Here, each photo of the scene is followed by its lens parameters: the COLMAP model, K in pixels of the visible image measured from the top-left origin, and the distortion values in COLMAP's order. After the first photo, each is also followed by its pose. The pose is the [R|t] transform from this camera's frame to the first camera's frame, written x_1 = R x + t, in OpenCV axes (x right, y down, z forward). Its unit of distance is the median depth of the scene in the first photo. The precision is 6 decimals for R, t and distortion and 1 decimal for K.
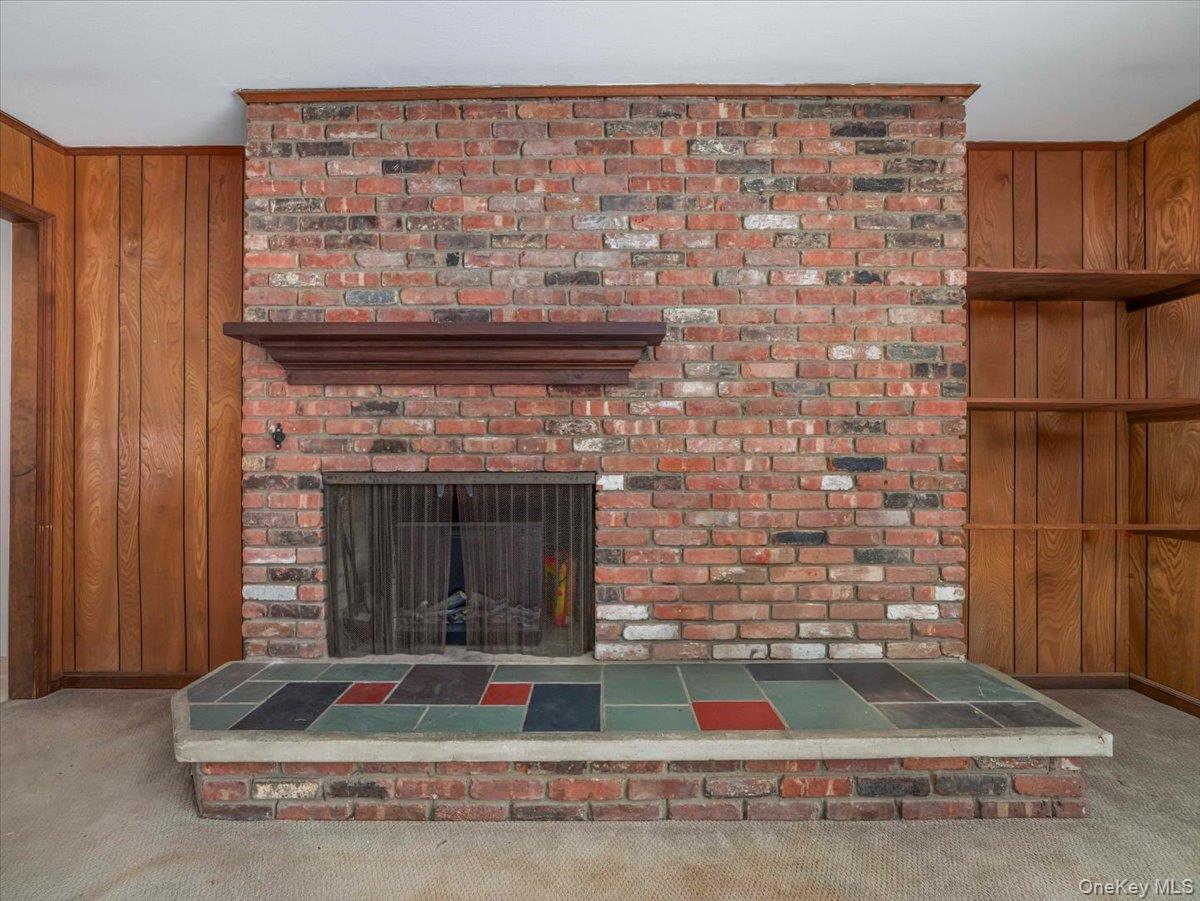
lens RADIAL K [[496.2, 0, 593.2], [0, 496.2, 456.7], [0, 0, 1]] dist [-0.011114, -0.000440]
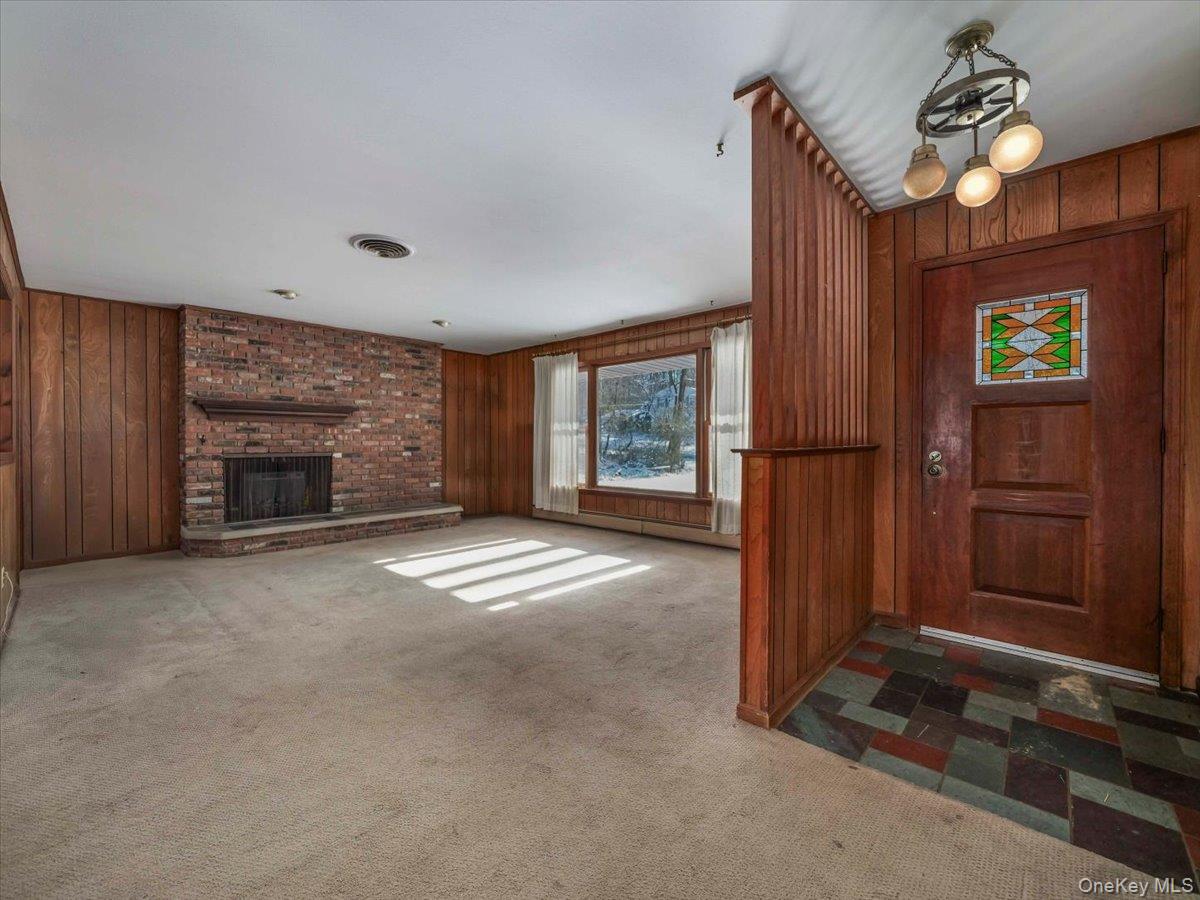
lens RADIAL K [[496.2, 0, 594.6], [0, 496.2, 449.1], [0, 0, 1]] dist [-0.011114, -0.000440]
pose [[0.676558, -0.009428, 0.736329, -1.149820], [0.001084, 0.999930, 0.011807, -0.021477], [-0.736389, -0.007190, 0.676520, -2.267097]]
